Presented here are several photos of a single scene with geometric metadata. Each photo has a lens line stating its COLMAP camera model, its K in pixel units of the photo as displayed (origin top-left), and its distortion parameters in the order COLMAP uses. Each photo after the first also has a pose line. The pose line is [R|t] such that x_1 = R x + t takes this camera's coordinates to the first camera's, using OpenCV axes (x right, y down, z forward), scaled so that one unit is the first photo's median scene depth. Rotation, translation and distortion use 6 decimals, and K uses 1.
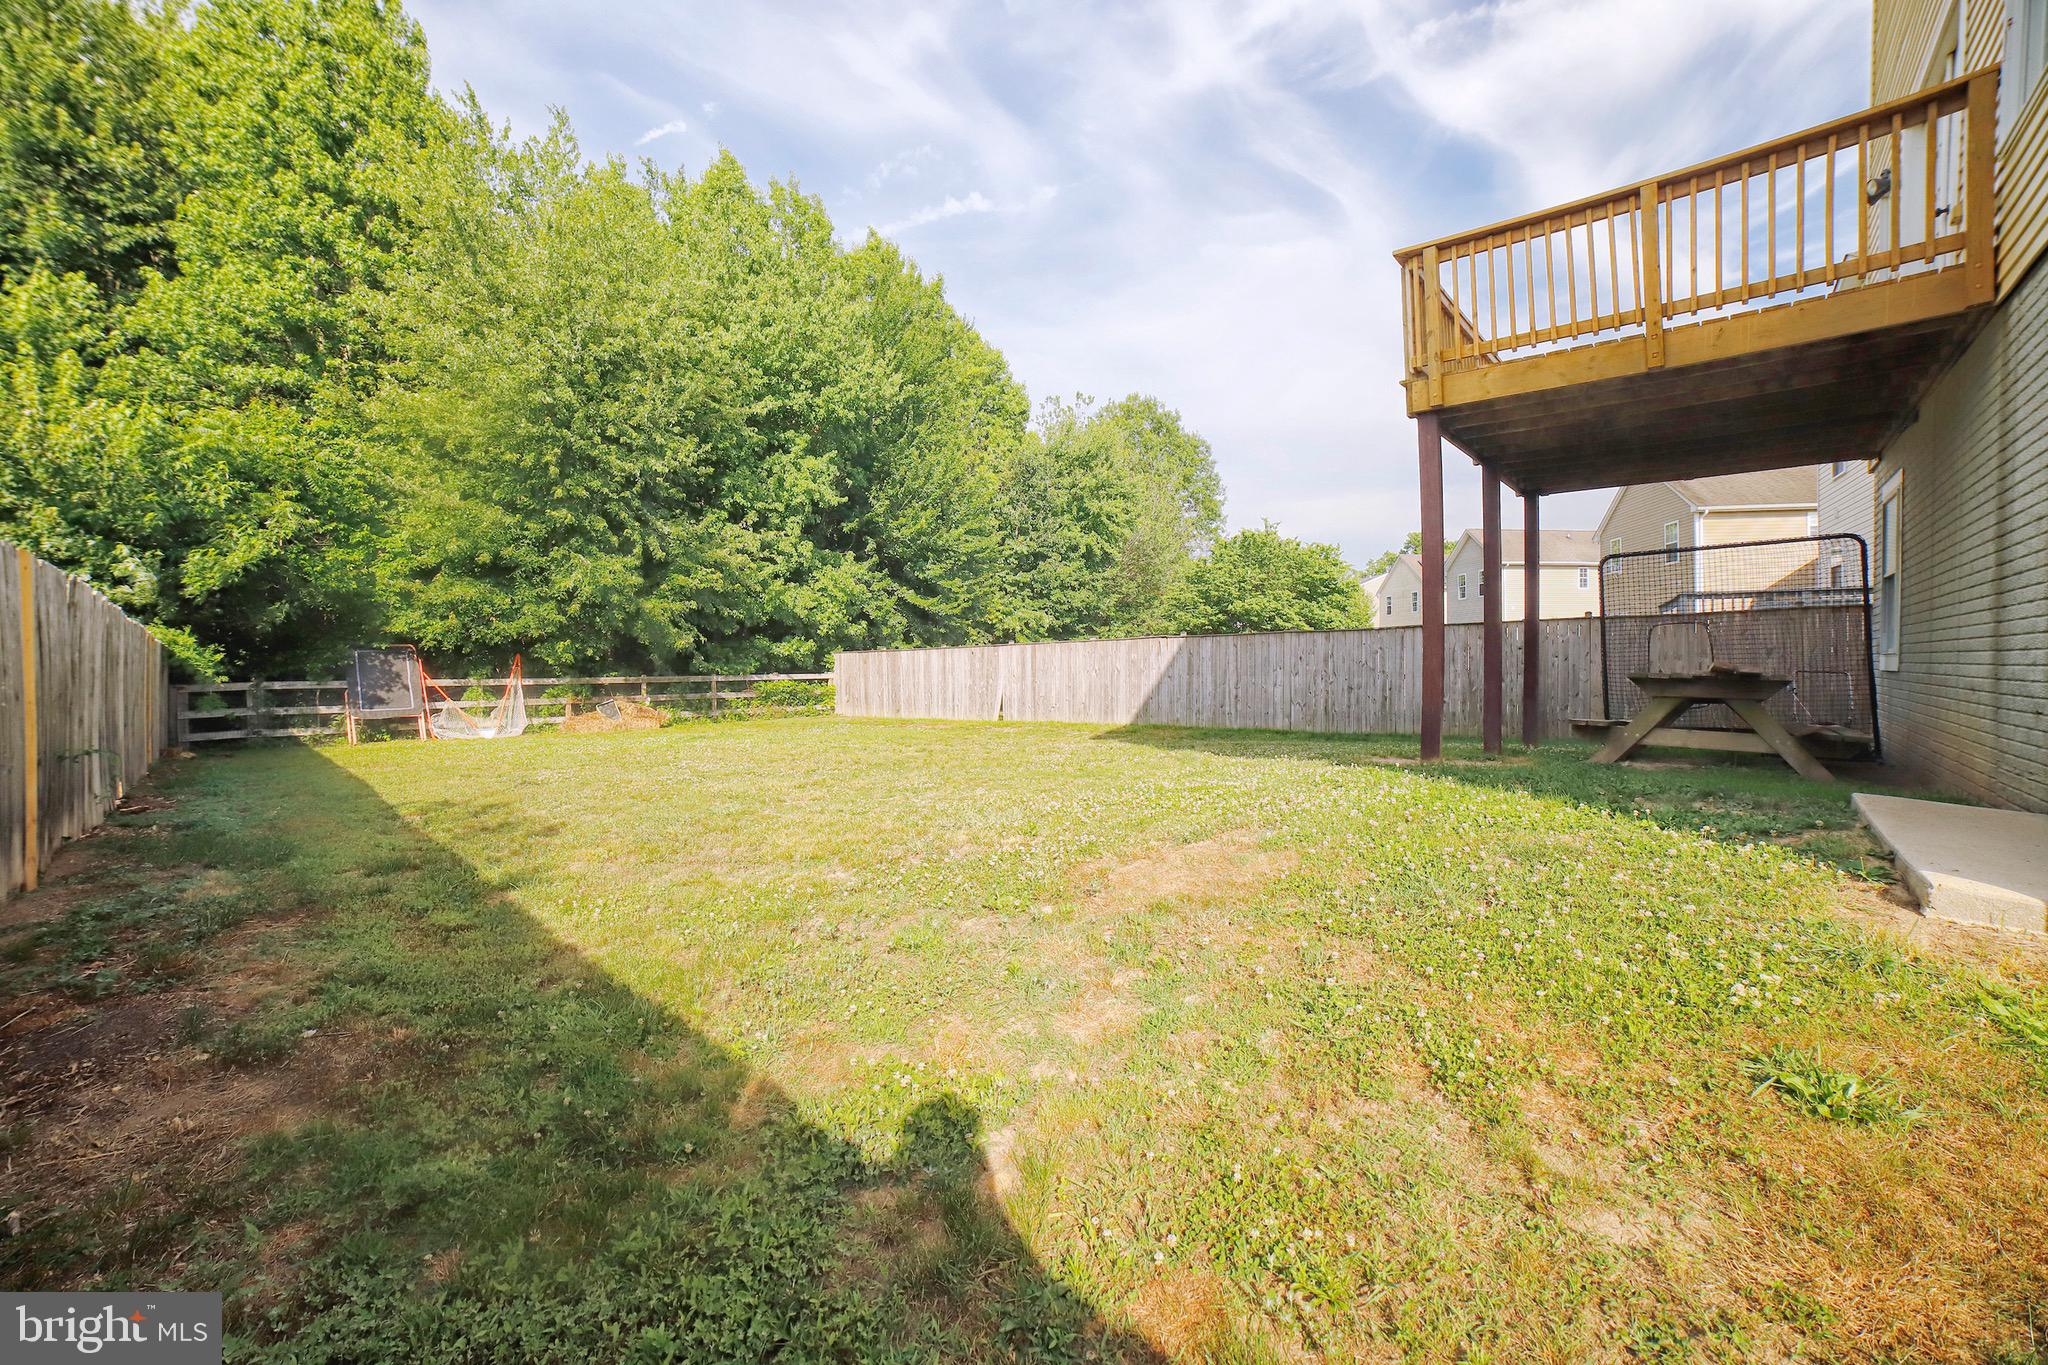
lens RADIAL K [[812.3, 0, 1021.0], [0, 812.3, 667.4], [0, 0, 1]] dist [-0.096822, 0.030539]
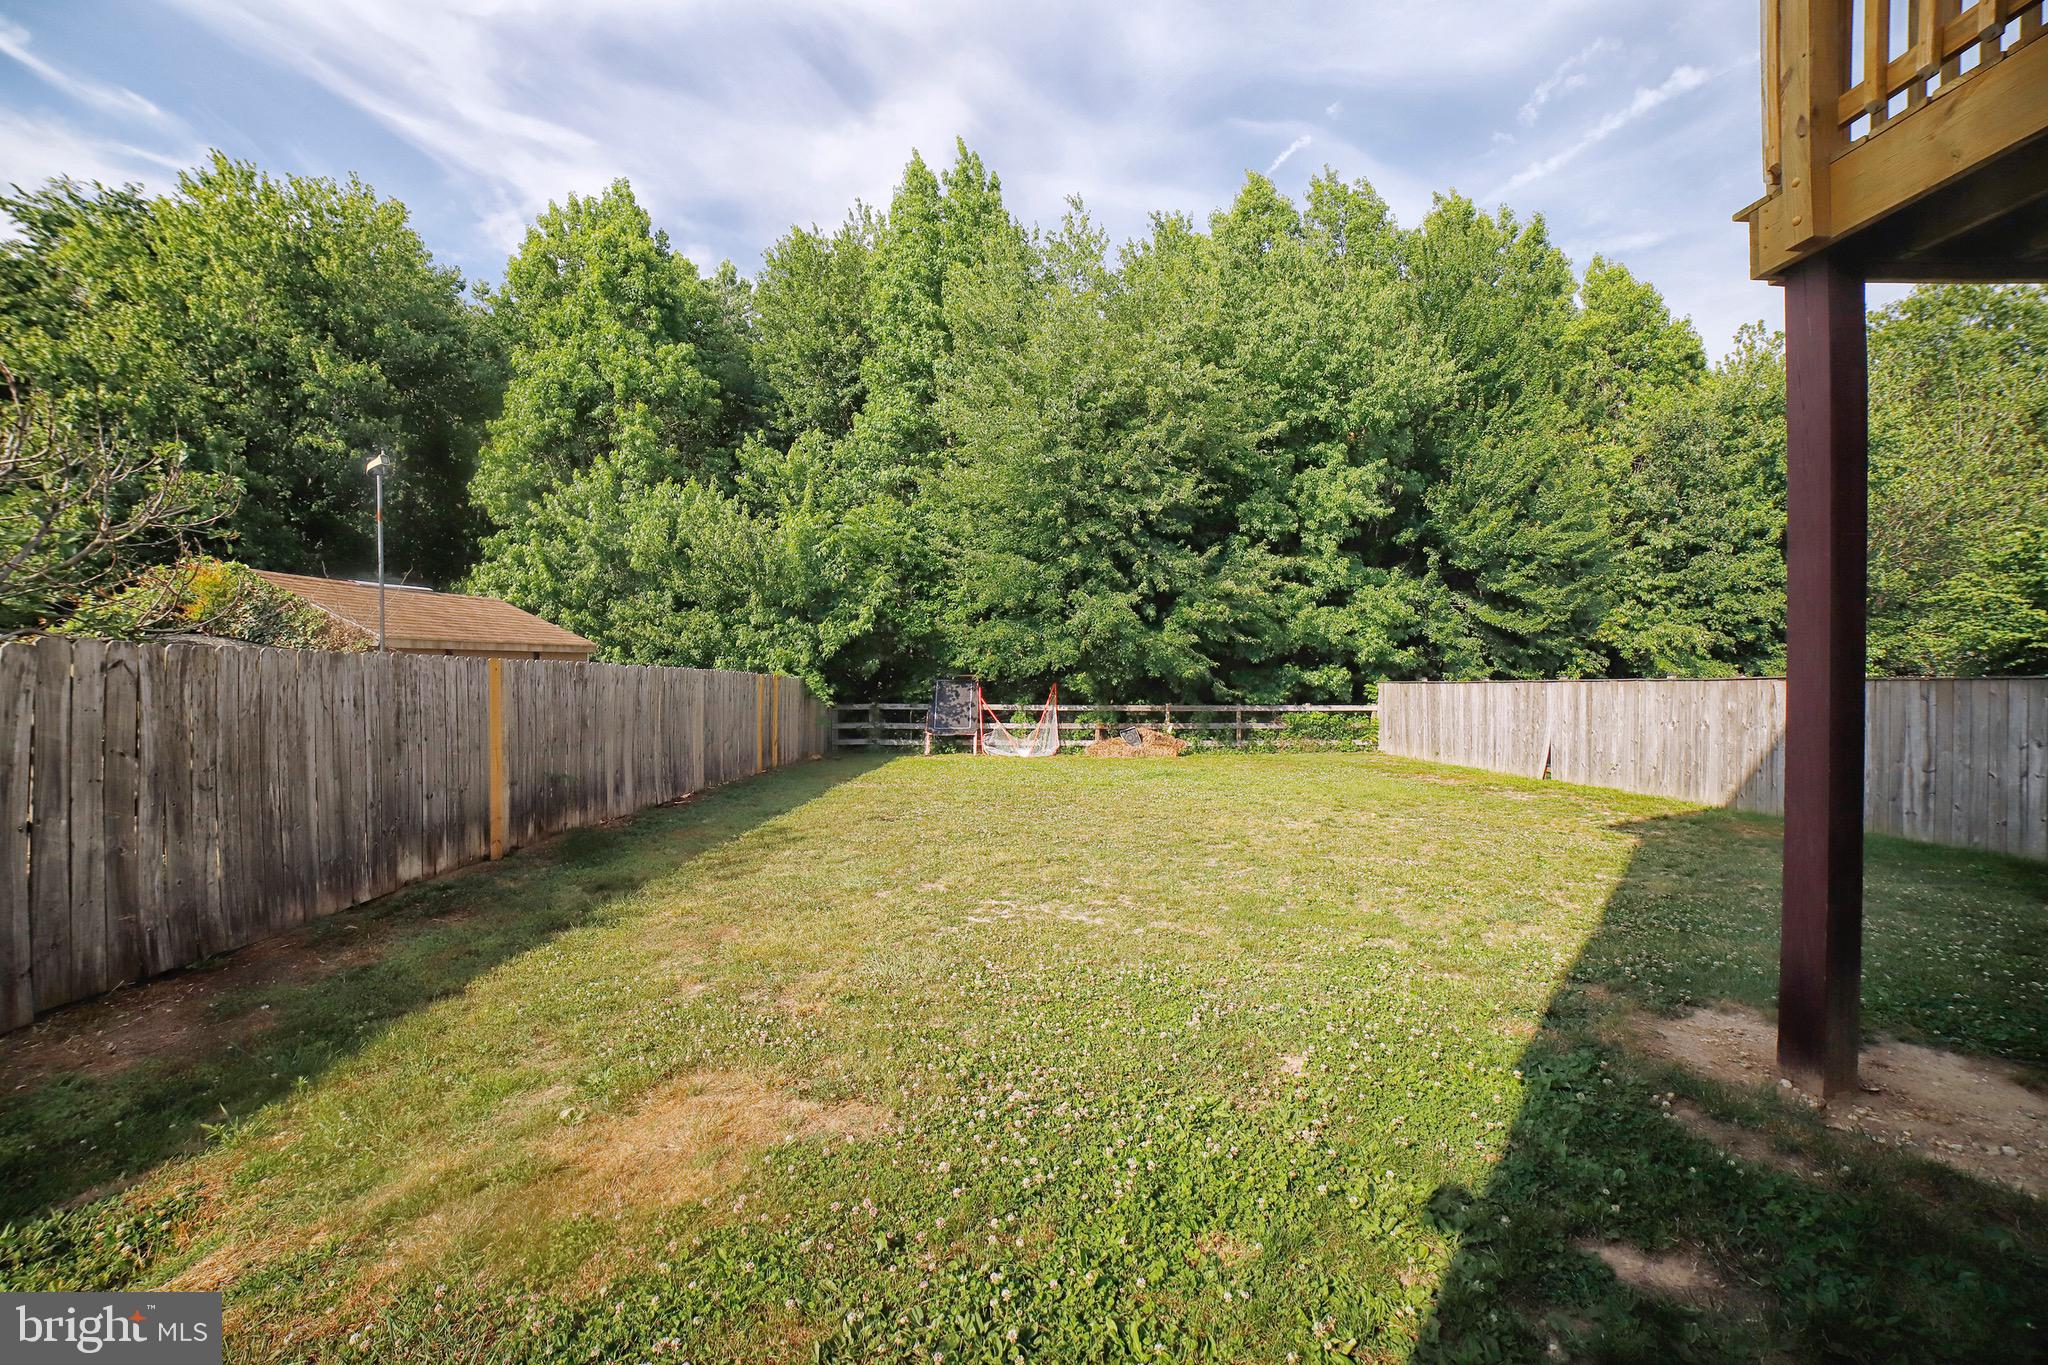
lens RADIAL K [[826.6, 0, 1023.2], [0, 826.6, 662.7], [0, 0, 1]] dist [-0.106314, 0.039252]
pose [[0.703650, 0.001160, -0.710546, 0.157375], [-0.013799, 0.999832, -0.012033, -0.028689], [0.710413, 0.018272, 0.703548, 0.113124]]
